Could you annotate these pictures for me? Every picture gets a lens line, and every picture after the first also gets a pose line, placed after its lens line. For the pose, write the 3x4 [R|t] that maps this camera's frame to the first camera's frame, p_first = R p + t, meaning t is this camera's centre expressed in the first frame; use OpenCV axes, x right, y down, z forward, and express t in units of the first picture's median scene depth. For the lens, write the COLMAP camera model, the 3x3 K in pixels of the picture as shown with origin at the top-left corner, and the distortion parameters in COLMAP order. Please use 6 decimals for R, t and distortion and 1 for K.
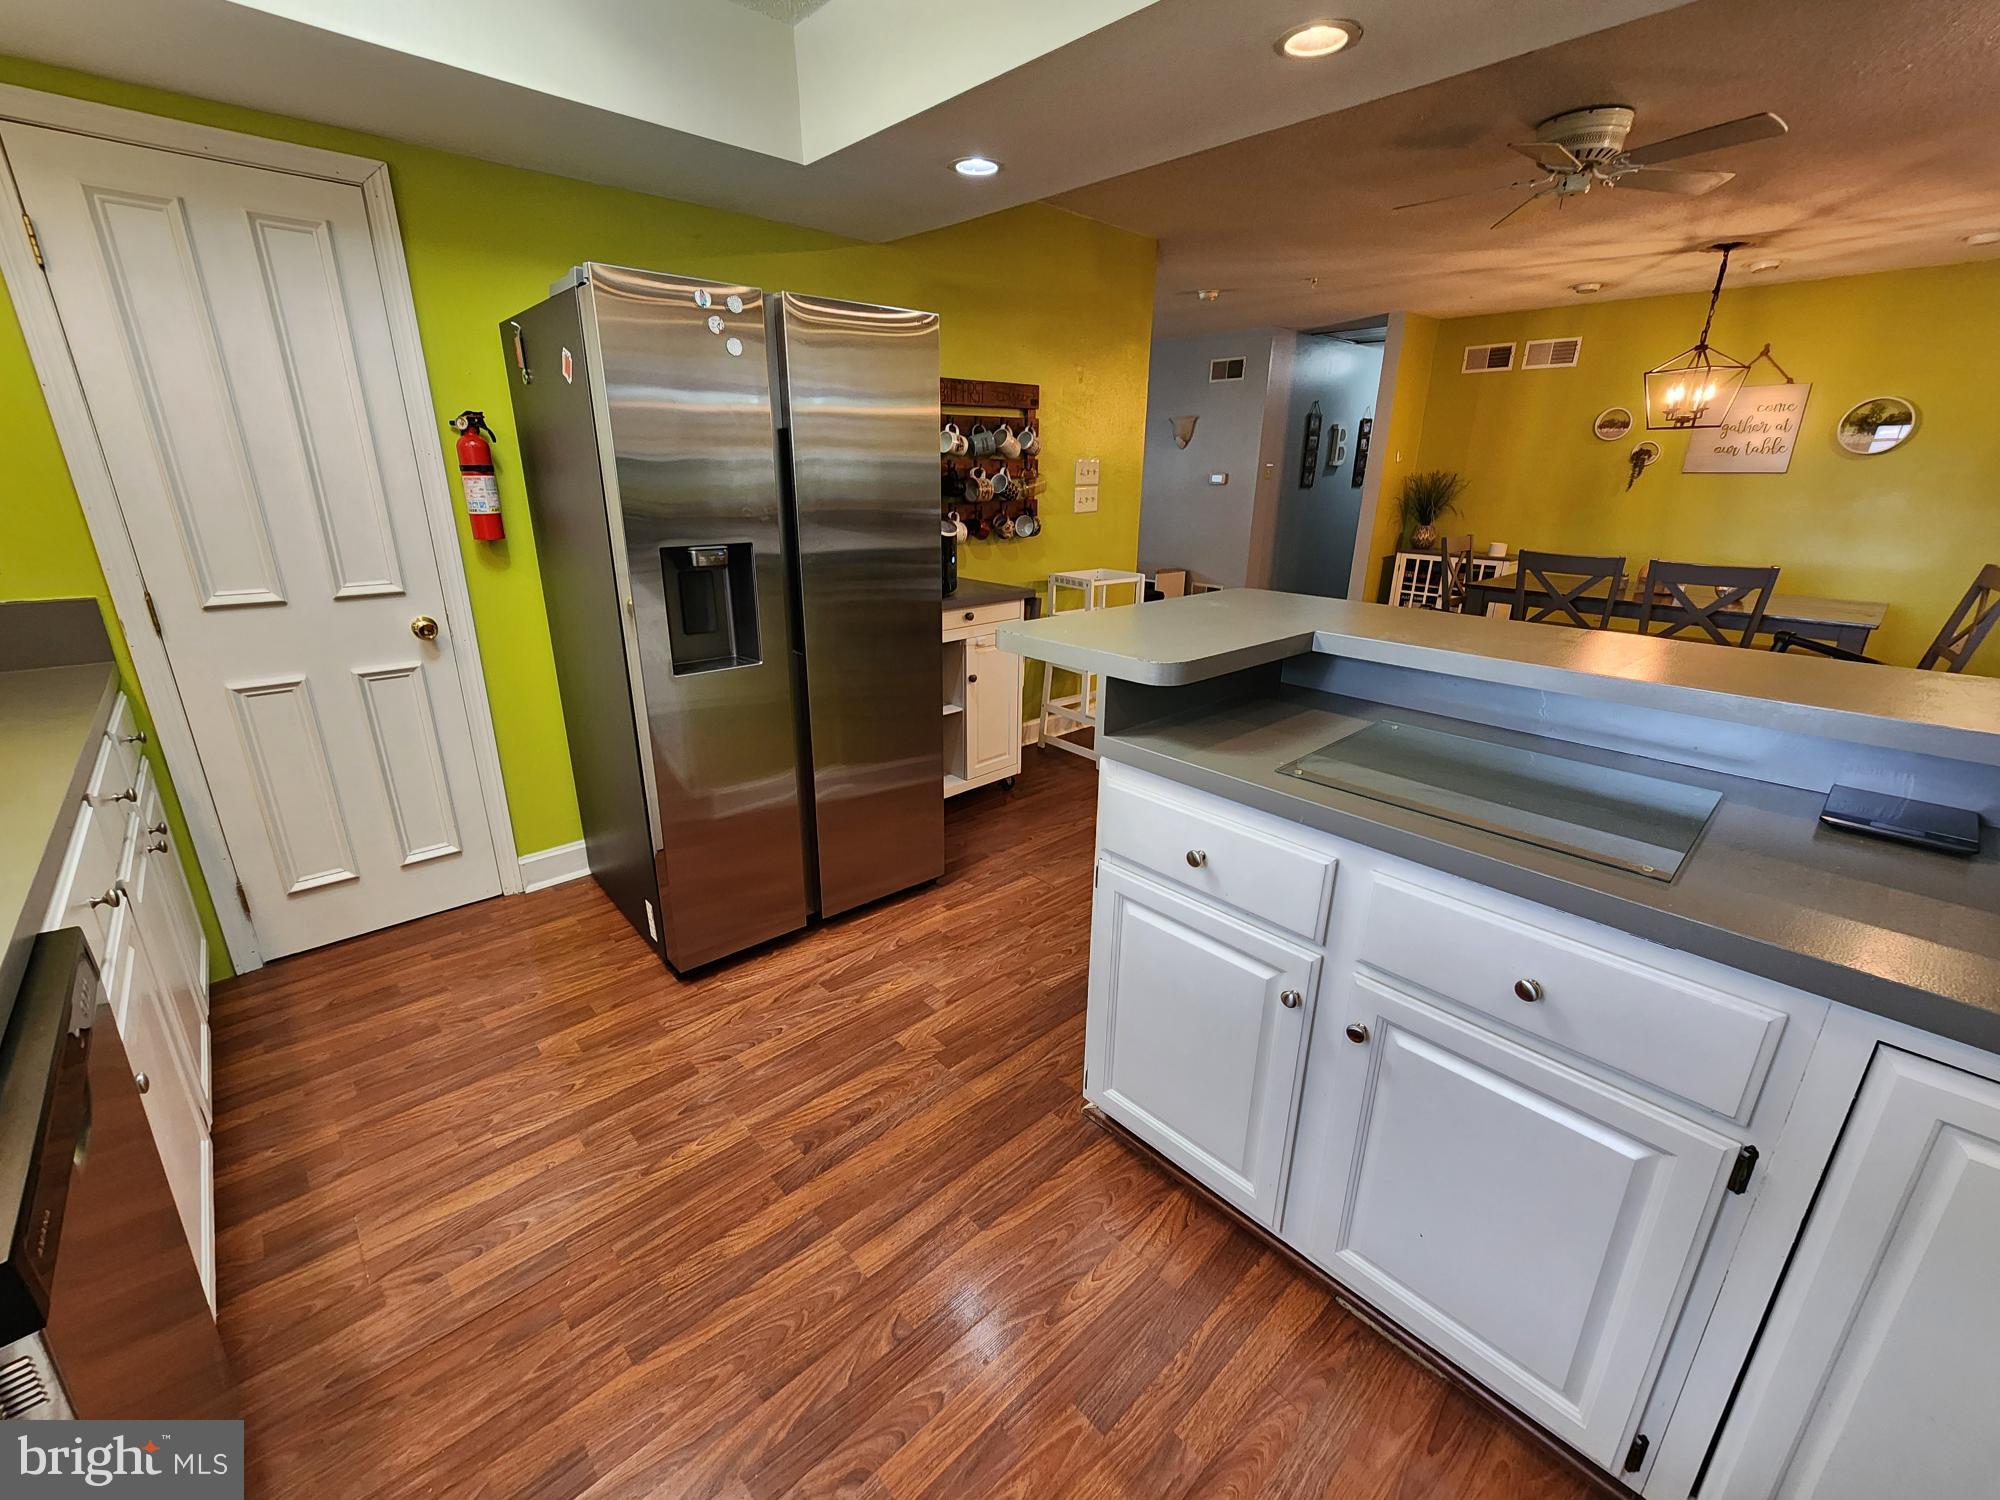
lens RADIAL K [[824.6, 0, 1003.0], [0, 824.6, 750.3], [0, 0, 1]] dist [-0.000356, 0.000771]
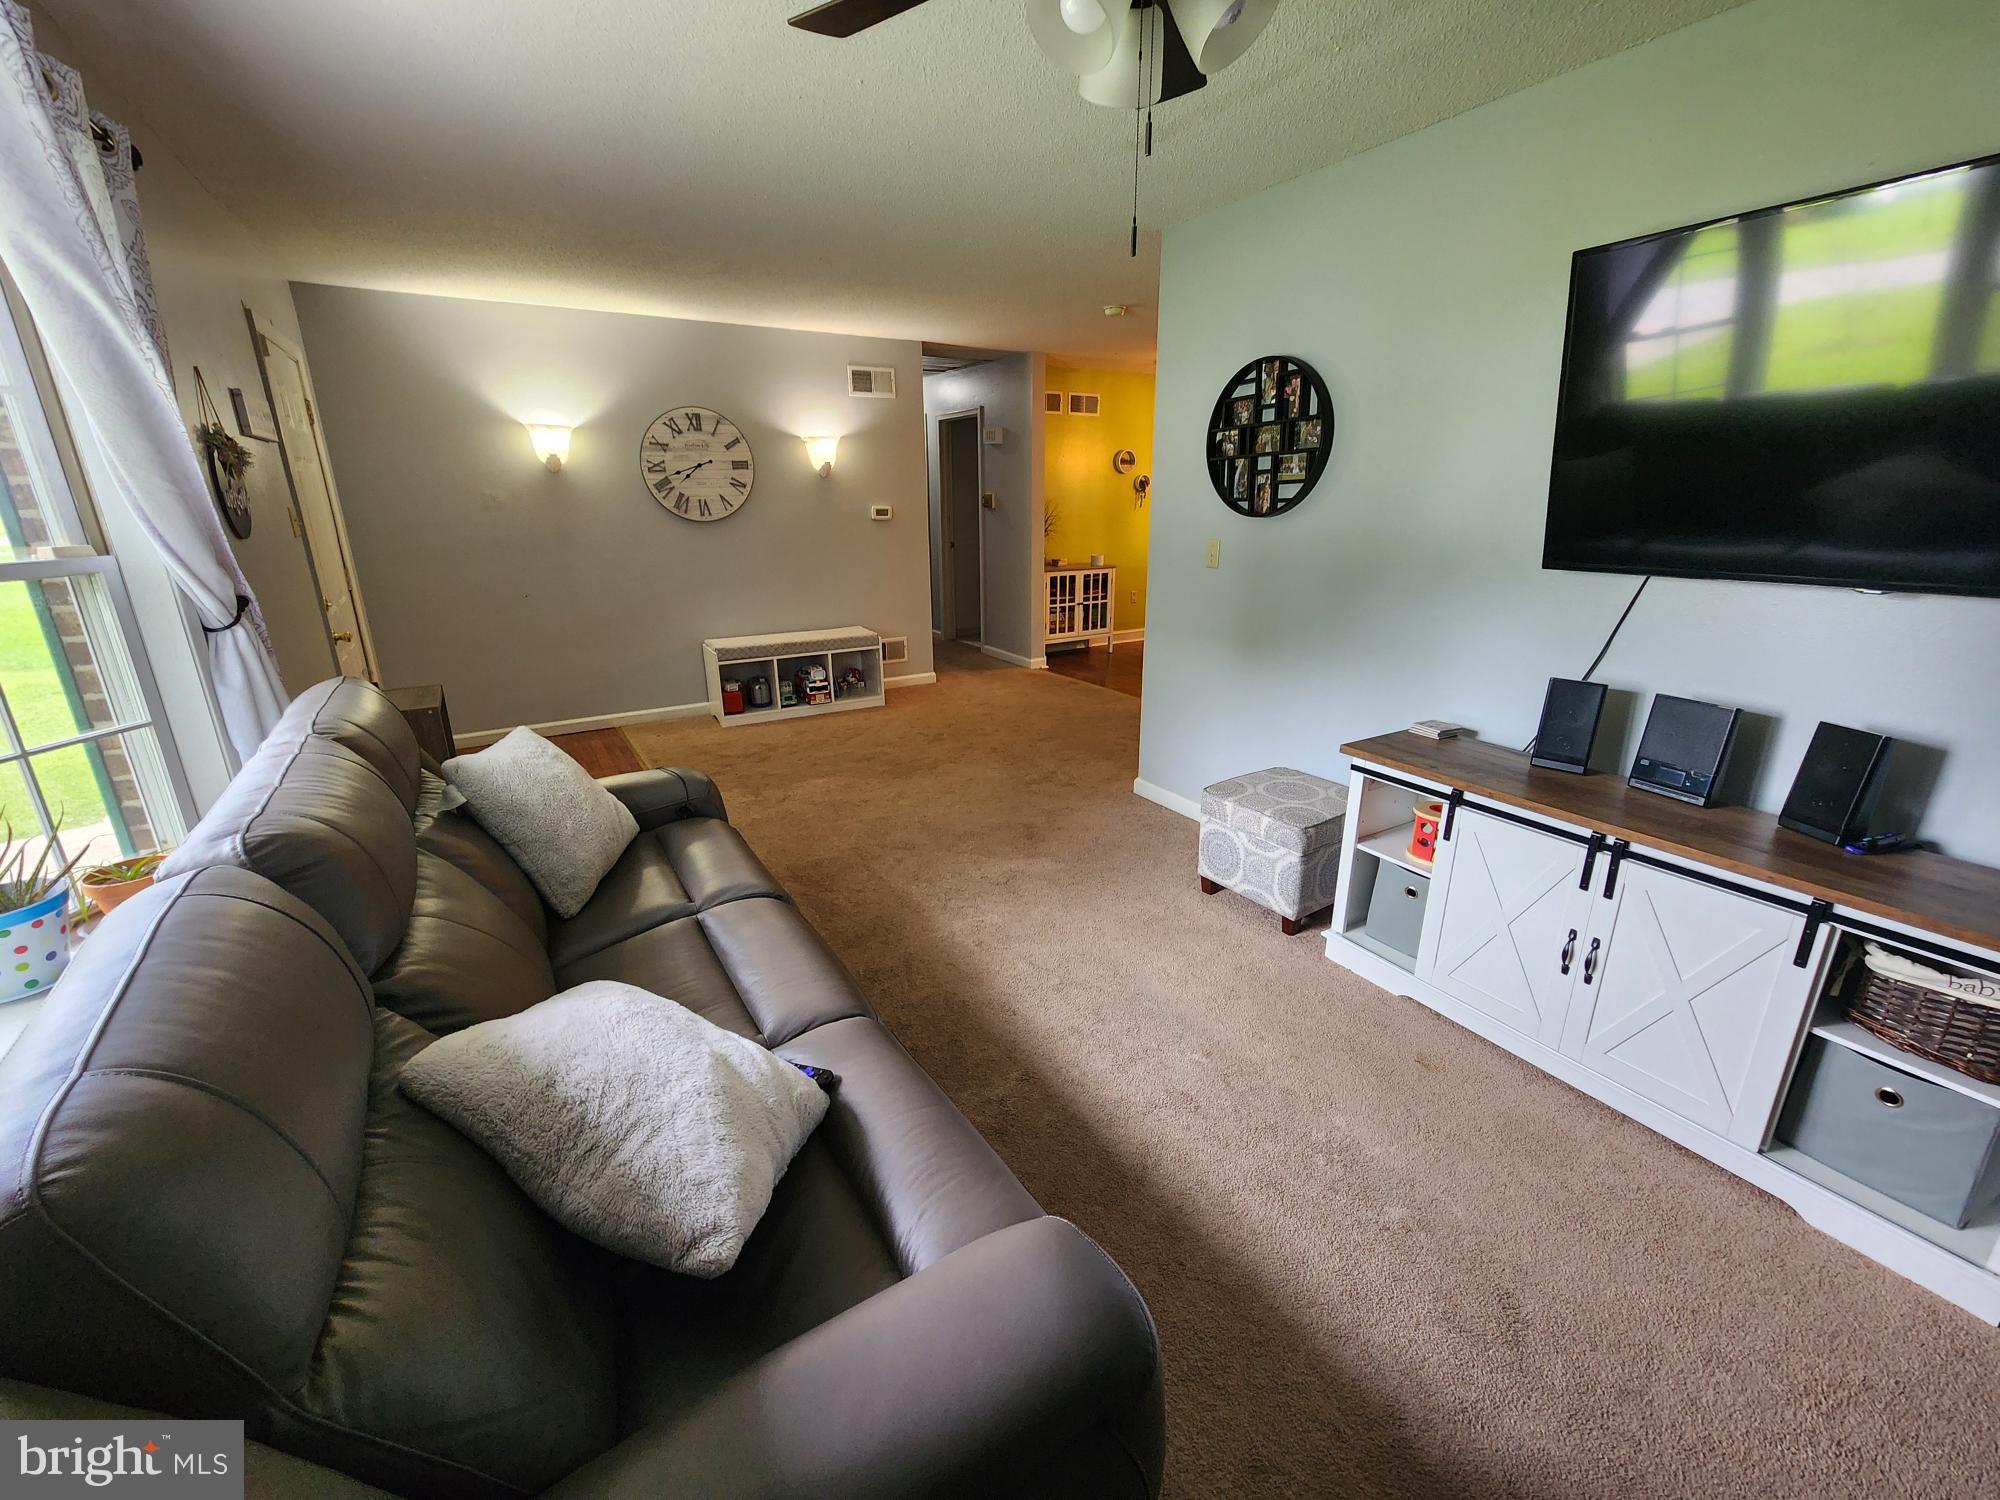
lens RADIAL K [[824.6, 0, 1003.0], [0, 824.6, 750.3], [0, 0, 1]] dist [-0.000356, 0.000771]
pose [[0.211013, -0.307522, 0.927849, -0.791125], [0.324739, 0.917363, 0.230194, -0.371891], [-0.921964, 0.252735, 0.293440, 1.001060]]
